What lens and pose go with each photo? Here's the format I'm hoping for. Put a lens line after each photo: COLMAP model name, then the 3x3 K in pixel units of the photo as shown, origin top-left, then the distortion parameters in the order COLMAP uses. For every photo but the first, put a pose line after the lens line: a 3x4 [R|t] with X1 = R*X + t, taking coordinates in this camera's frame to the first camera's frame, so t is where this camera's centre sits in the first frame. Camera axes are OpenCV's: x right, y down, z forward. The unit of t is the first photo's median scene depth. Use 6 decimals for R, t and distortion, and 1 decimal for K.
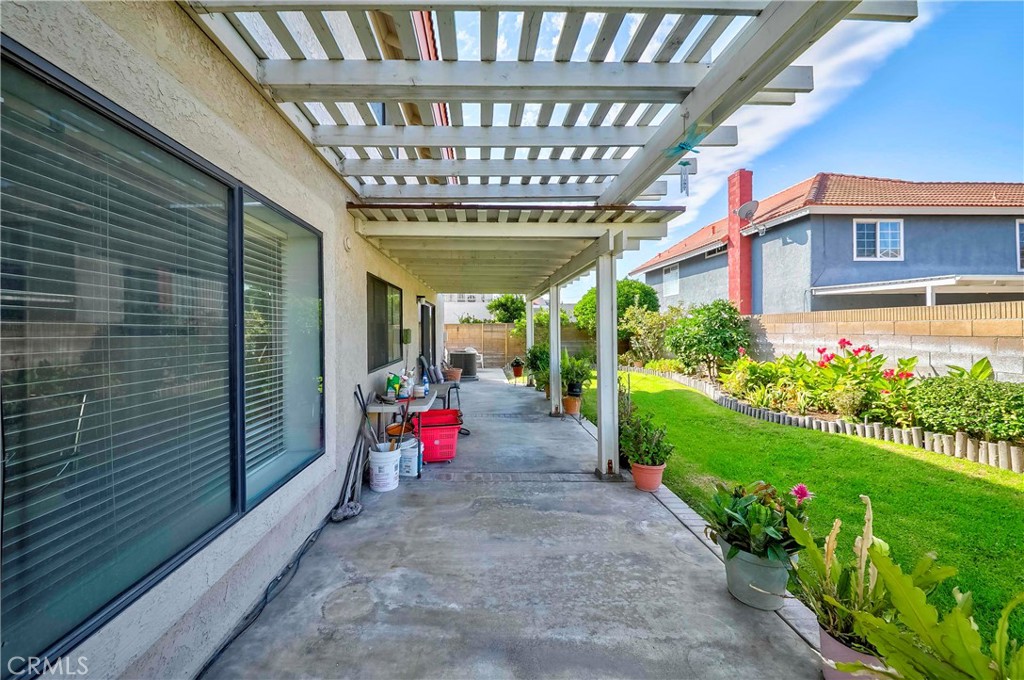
lens RADIAL K [[372.9, 0, 508.0], [0, 372.9, 331.6], [0, 0, 1]] dist [0.043539, -0.028404]
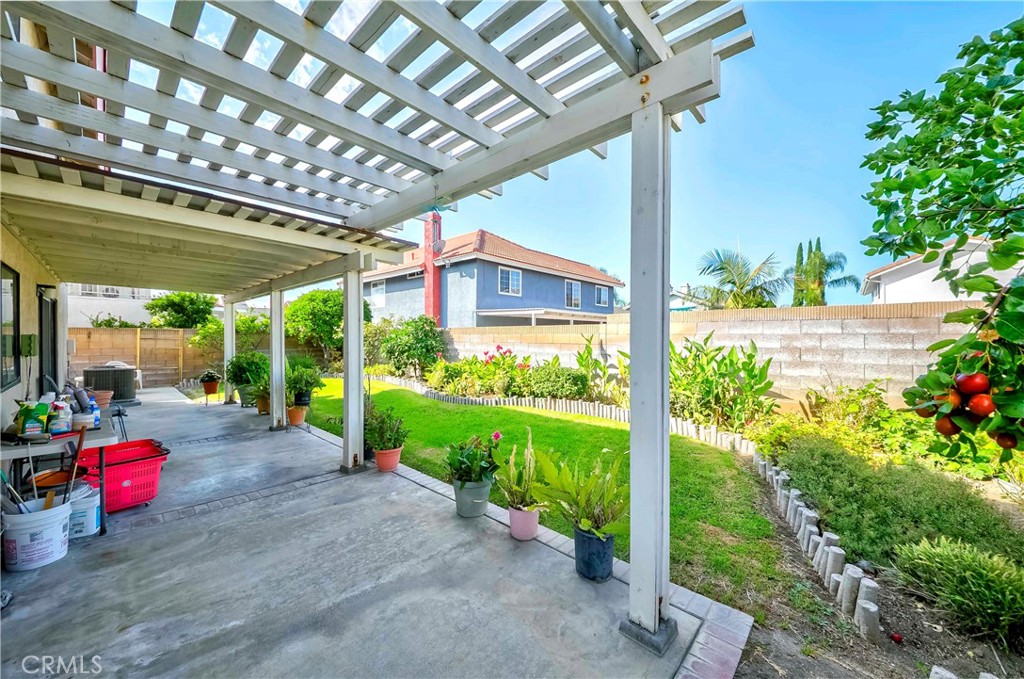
lens RADIAL K [[373.8, 0, 512.0], [0, 373.8, 339.5], [0, 0, 1]] dist [-0.000211, -0.000221]
pose [[0.685031, 0.004598, 0.728499, -0.204087], [-0.002978, 0.999989, -0.003512, 0.001806], [-0.728508, 0.000236, 0.685037, -0.095924]]
